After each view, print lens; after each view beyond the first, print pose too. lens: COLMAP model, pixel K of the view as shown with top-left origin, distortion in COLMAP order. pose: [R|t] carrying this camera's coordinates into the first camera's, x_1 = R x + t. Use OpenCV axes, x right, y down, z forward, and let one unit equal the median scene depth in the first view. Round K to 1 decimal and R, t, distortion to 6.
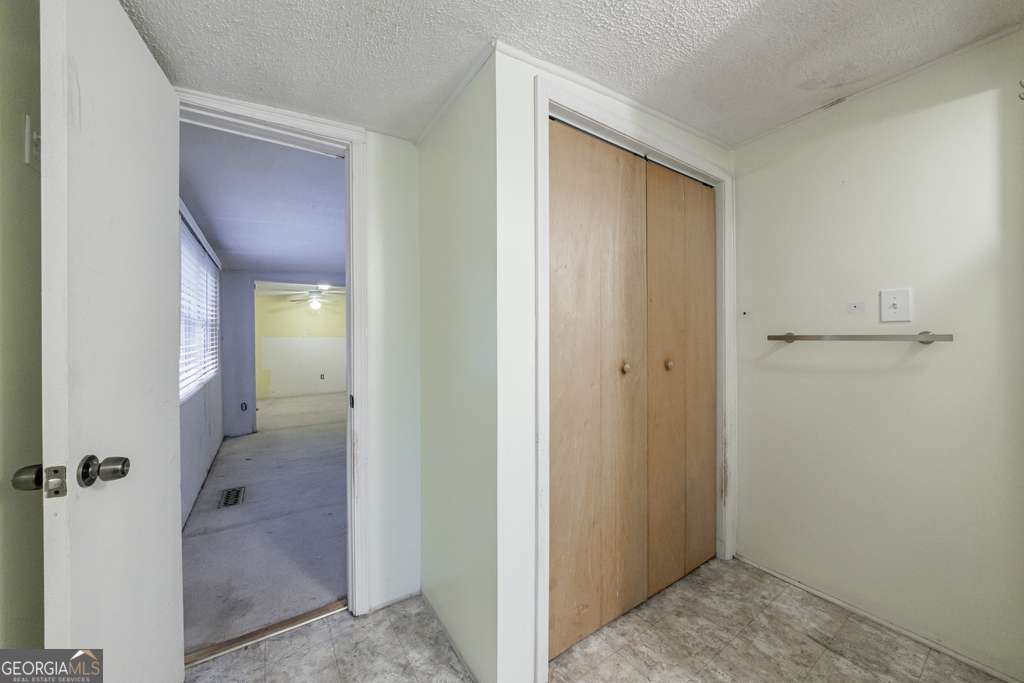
lens RADIAL K [[373.1, 0, 508.6], [0, 373.1, 337.9], [0, 0, 1]] dist [-0.008390, 0.000029]
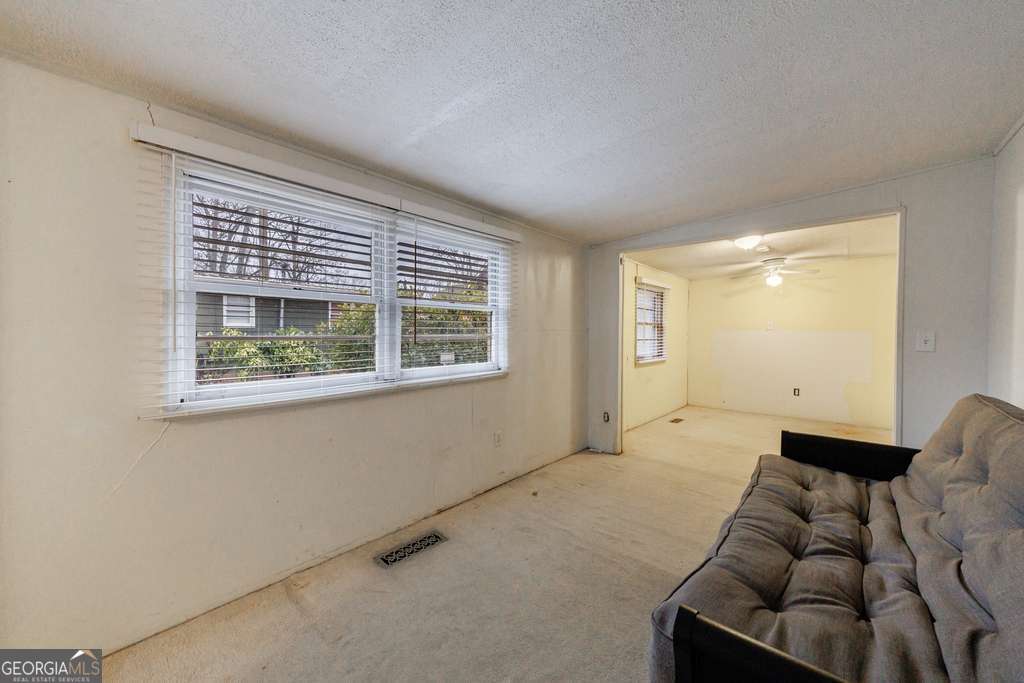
lens RADIAL K [[373.1, 0, 508.6], [0, 373.1, 337.9], [0, 0, 1]] dist [-0.008390, 0.000029]
pose [[0.254323, 0.011624, -0.967049, -0.013304], [-0.006513, 0.999926, 0.010307, 0.012943], [0.967097, 0.003677, 0.254380, 0.605913]]
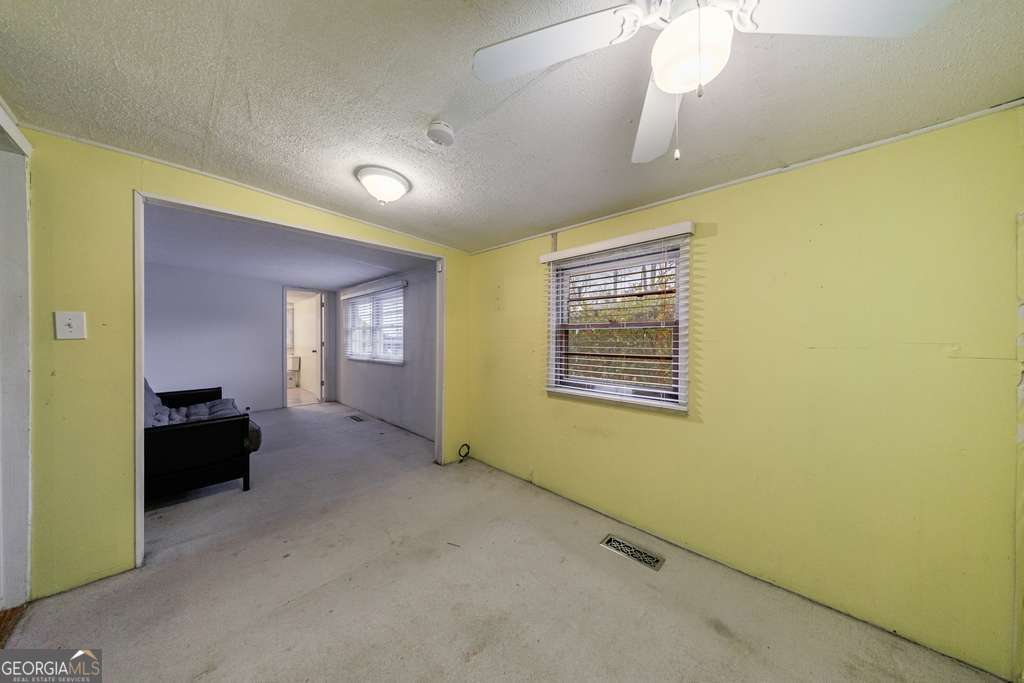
lens RADIAL K [[319.8, 0, 509.8], [0, 319.8, 336.6], [0, 0, 1]] dist [-0.010418, -0.000084]
pose [[-0.976152, 0.004733, -0.217037, -0.719309], [0.003929, 0.999984, 0.004136, -0.001018], [0.217053, 0.003185, -0.976155, 1.716229]]
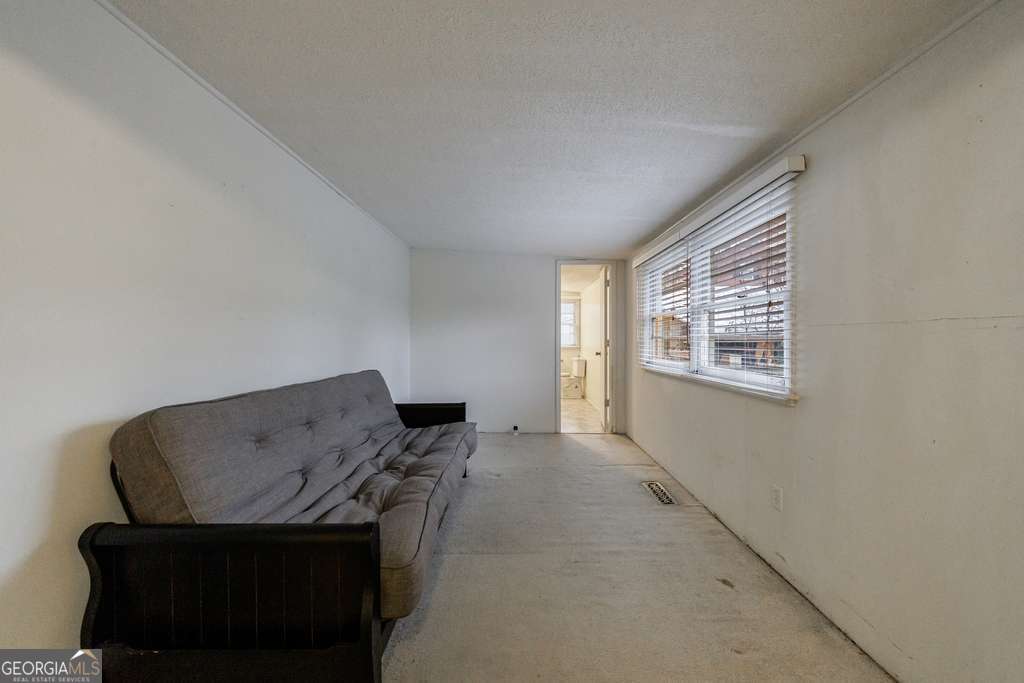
lens RADIAL K [[373.1, 0, 508.6], [0, 373.1, 337.9], [0, 0, 1]] dist [-0.008390, 0.000029]
pose [[-0.823214, 0.002685, 0.567726, -0.598285], [0.004262, 0.999990, 0.001452, 0.016133], [-0.567716, 0.003615, -0.823217, 1.228608]]
